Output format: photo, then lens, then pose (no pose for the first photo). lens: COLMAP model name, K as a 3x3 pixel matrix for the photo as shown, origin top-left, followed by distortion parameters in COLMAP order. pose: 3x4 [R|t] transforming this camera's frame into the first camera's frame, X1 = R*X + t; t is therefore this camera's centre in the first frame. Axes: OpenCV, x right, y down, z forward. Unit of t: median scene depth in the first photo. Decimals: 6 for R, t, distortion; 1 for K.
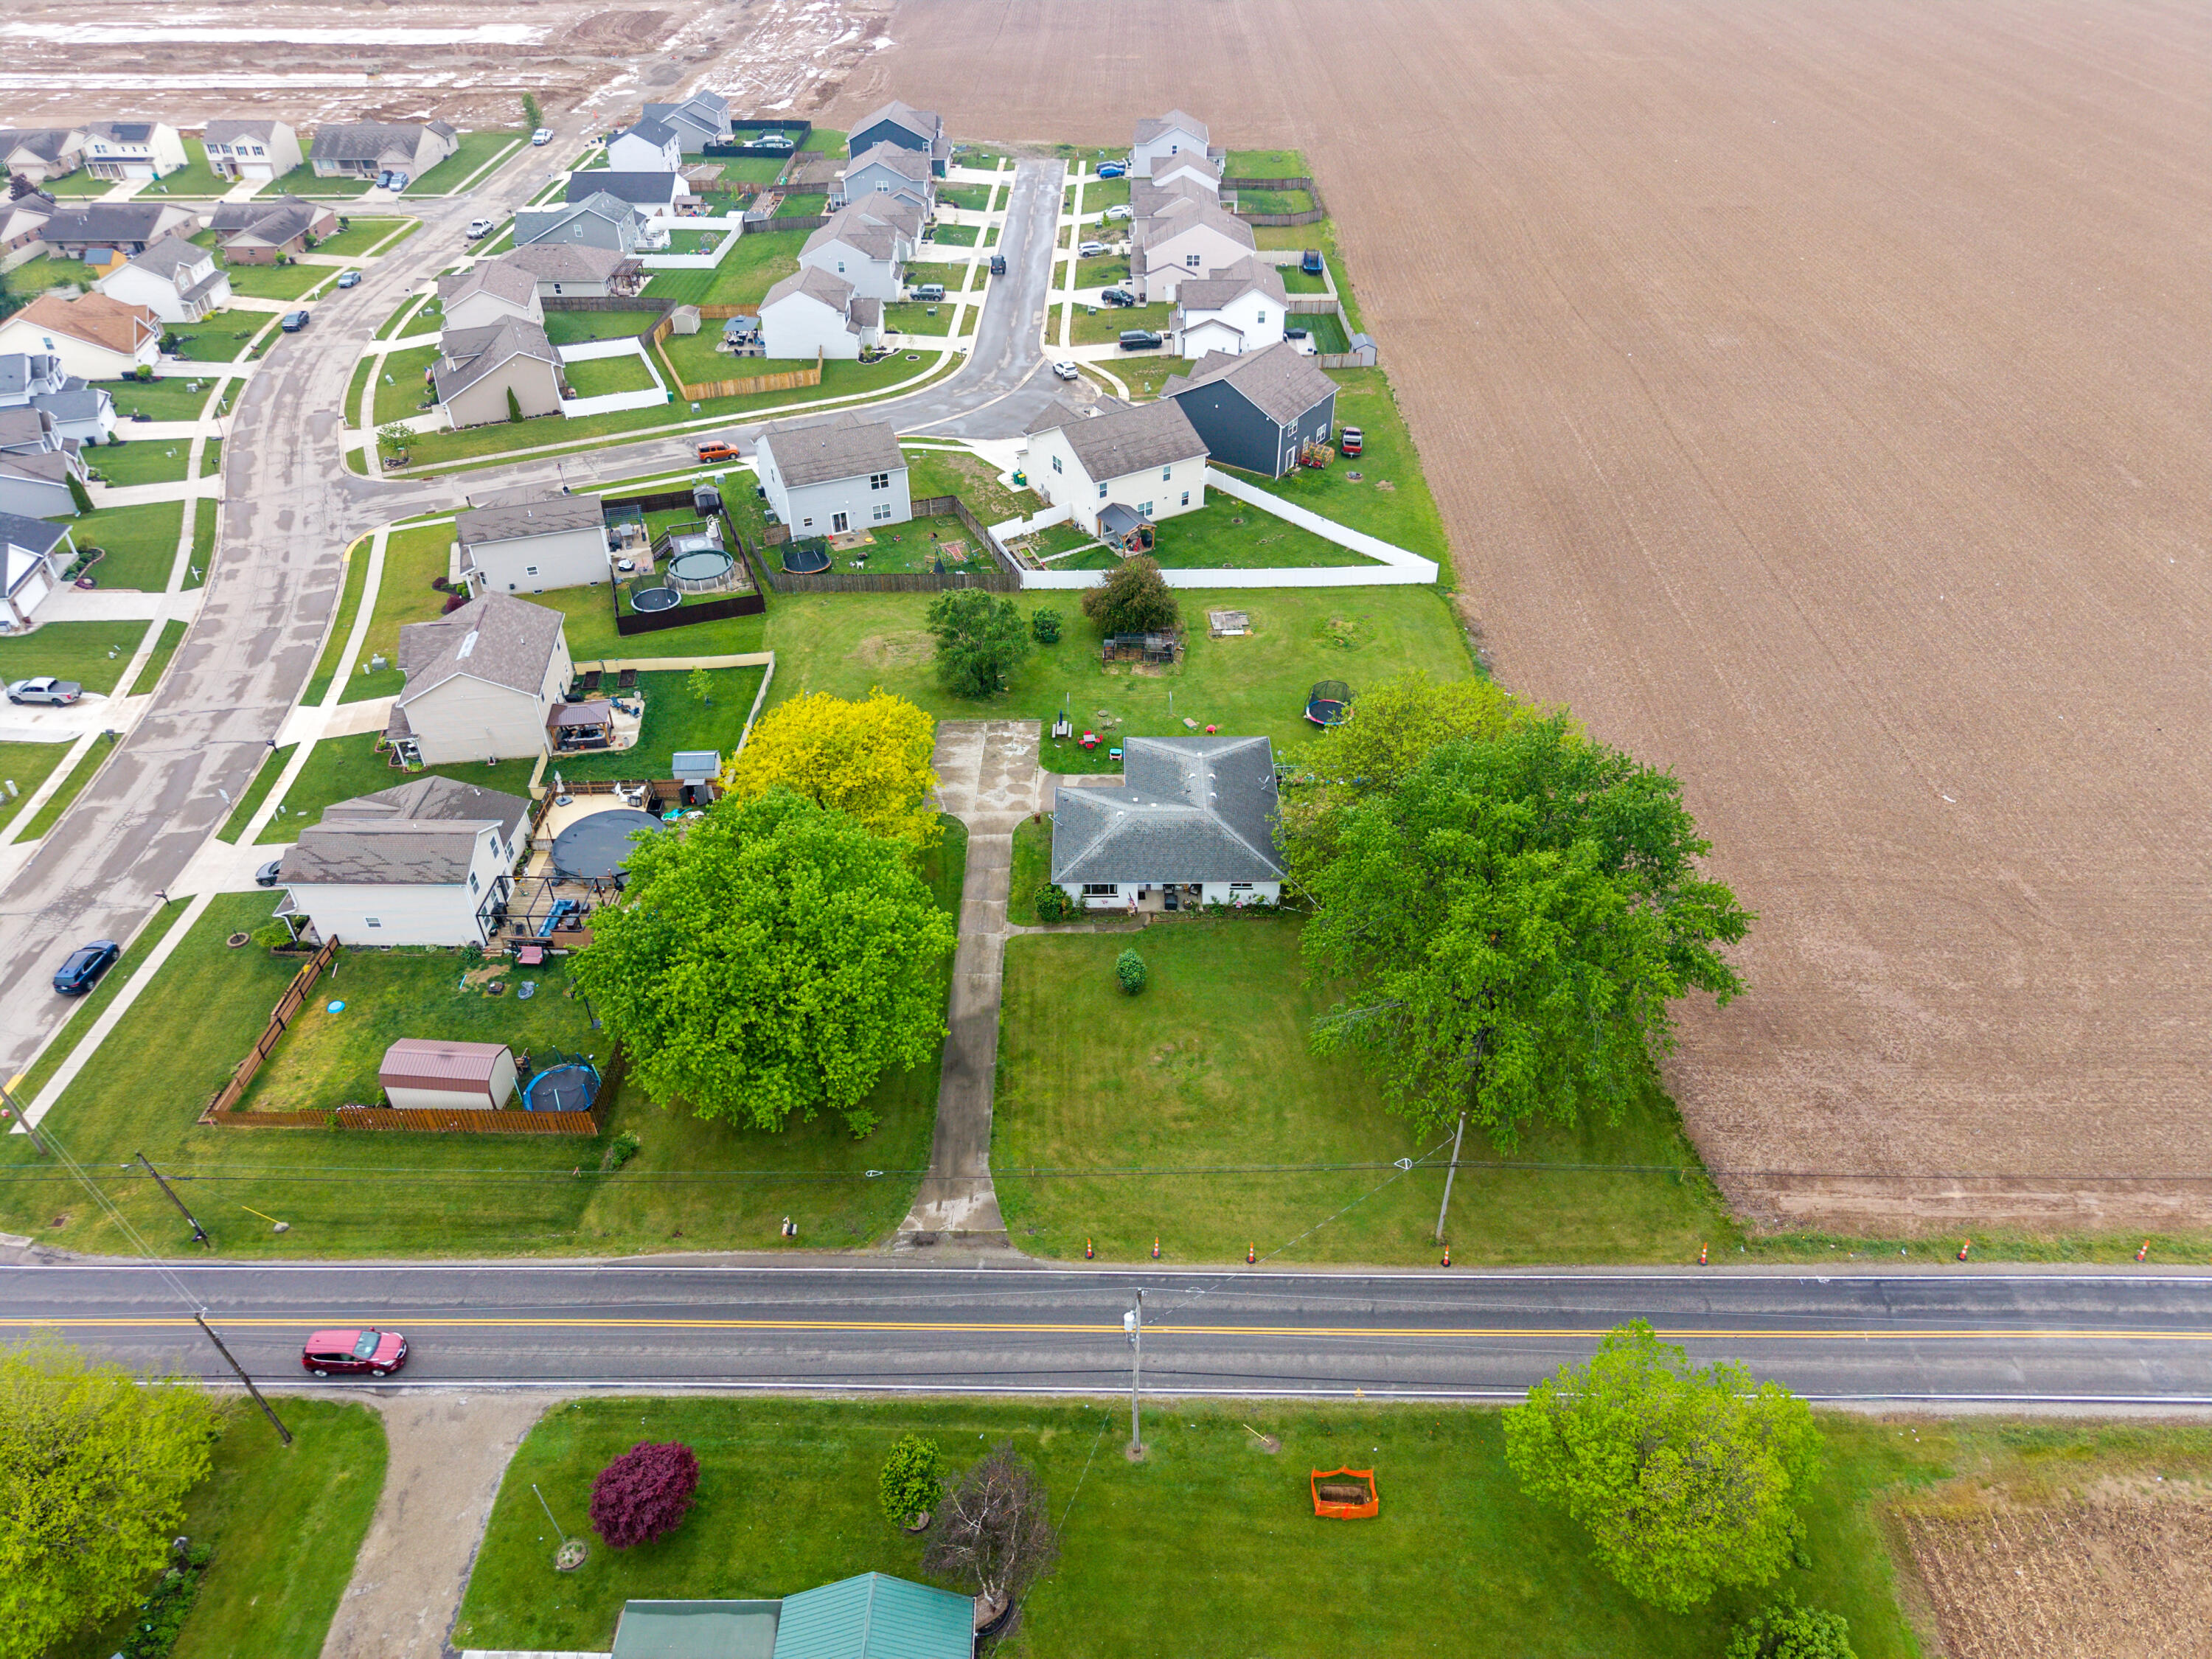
lens RADIAL K [[1479.3, 0, 1106.0], [0, 1479.3, 829.5], [0, 0, 1]] dist [0.031639, -0.033265]
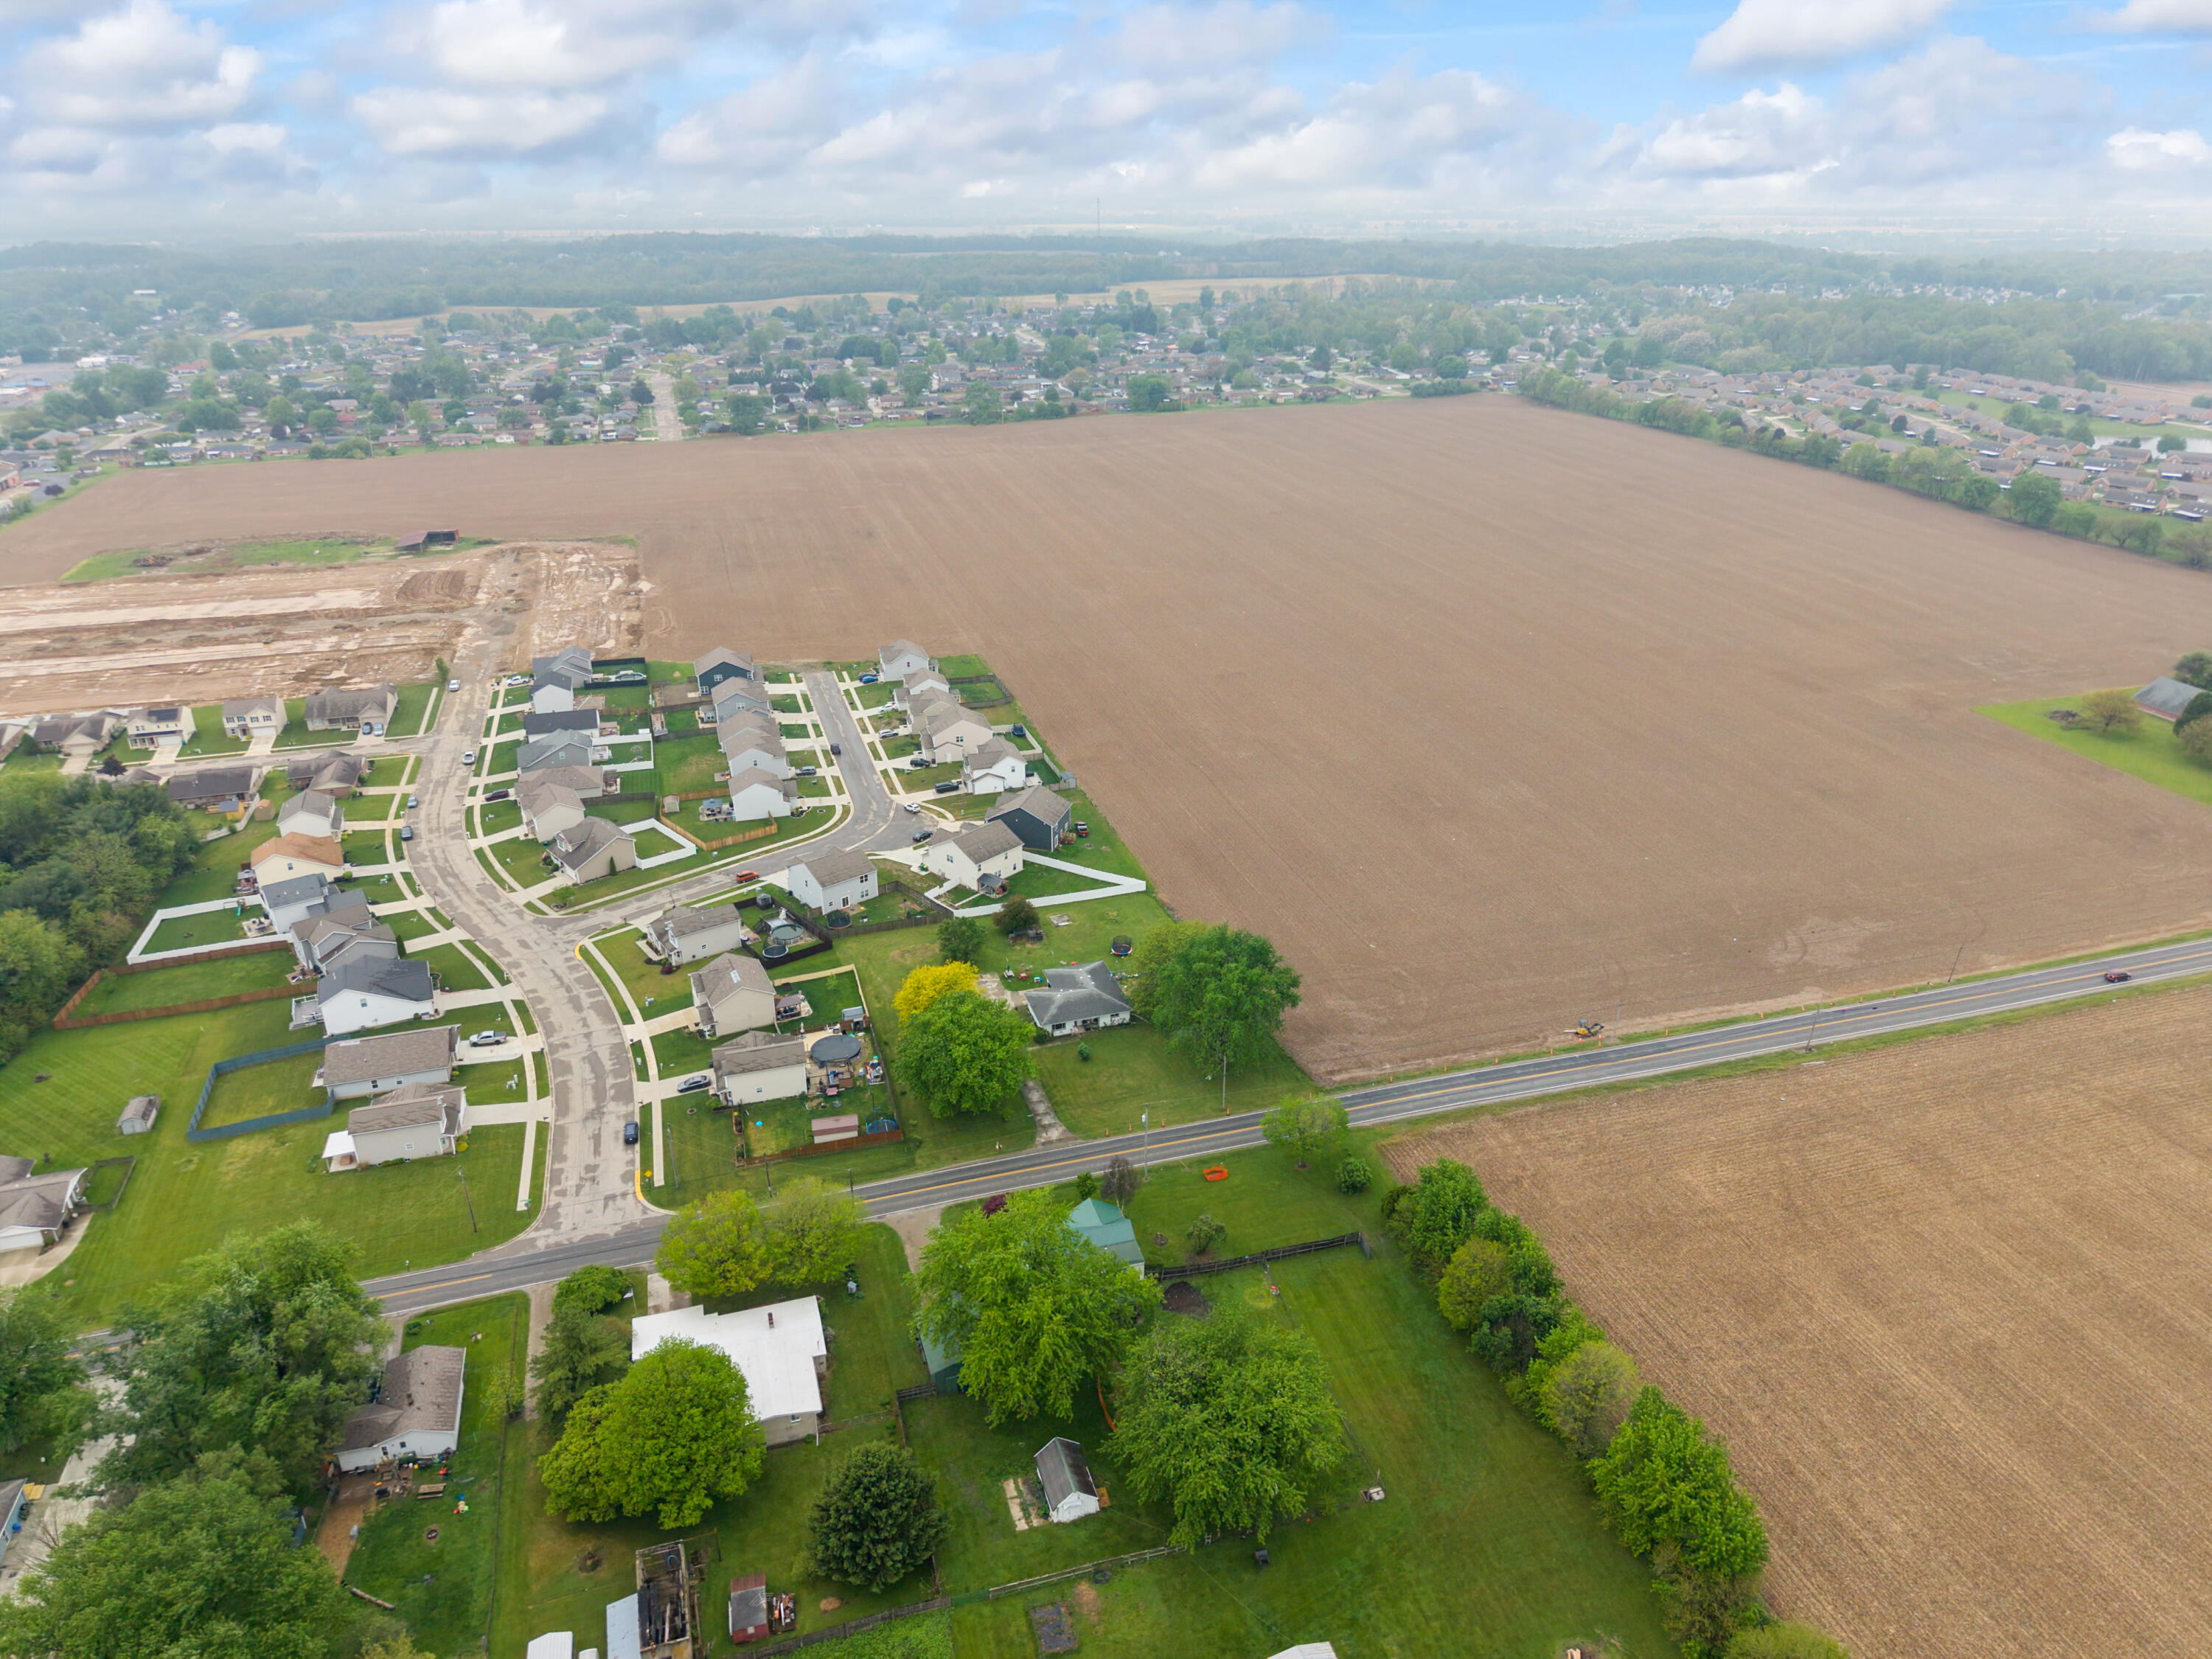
lens RADIAL K [[1481.8, 0, 1106.0], [0, 1481.8, 829.5], [0, 0, 1]] dist [0.136852, -0.210285]
pose [[0.953228, -0.120296, 0.277281, -0.367223], [0.182141, 0.960726, -0.209357, 0.165041], [-0.241207, 0.250069, 0.937702, -0.895153]]
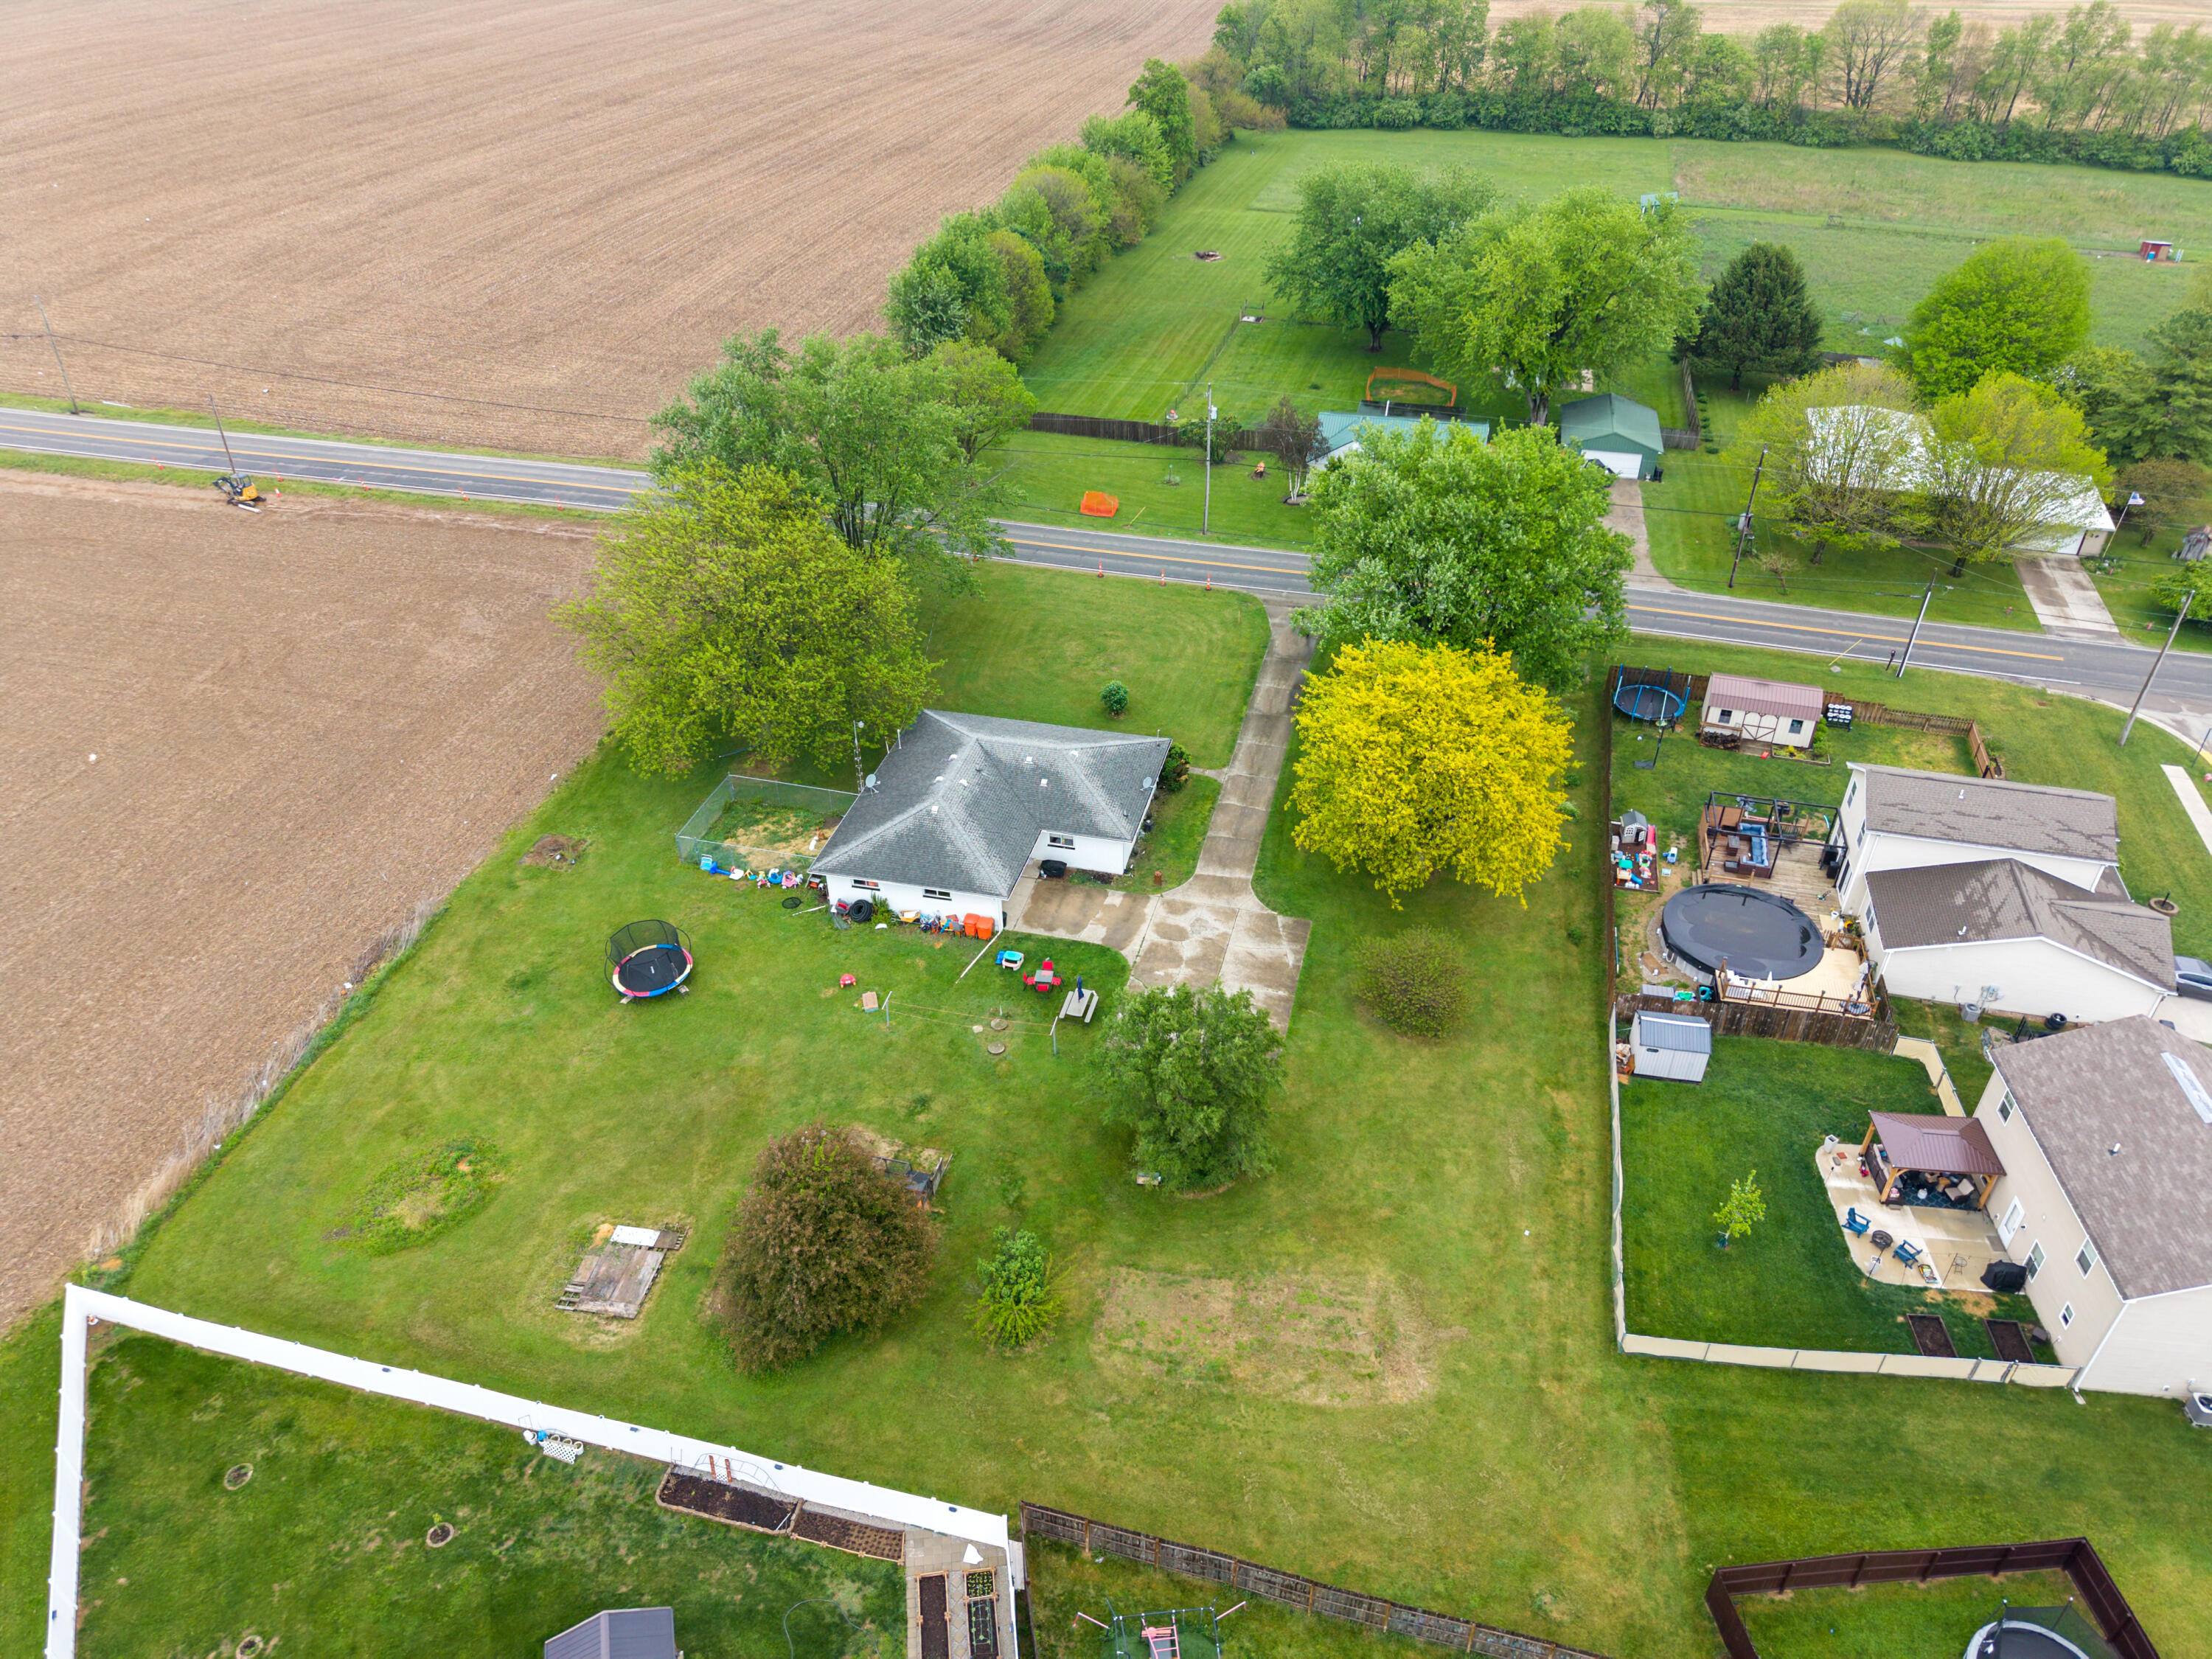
lens RADIAL K [[1481.8, 0, 1106.0], [0, 1481.8, 829.5], [0, 0, 1]] dist [0.136852, -0.210285]
pose [[-0.970457, -0.129466, 0.203595, -0.120608], [0.157014, 0.301816, 0.940348, -0.515672], [-0.183191, 0.944535, -0.272572, 0.831677]]
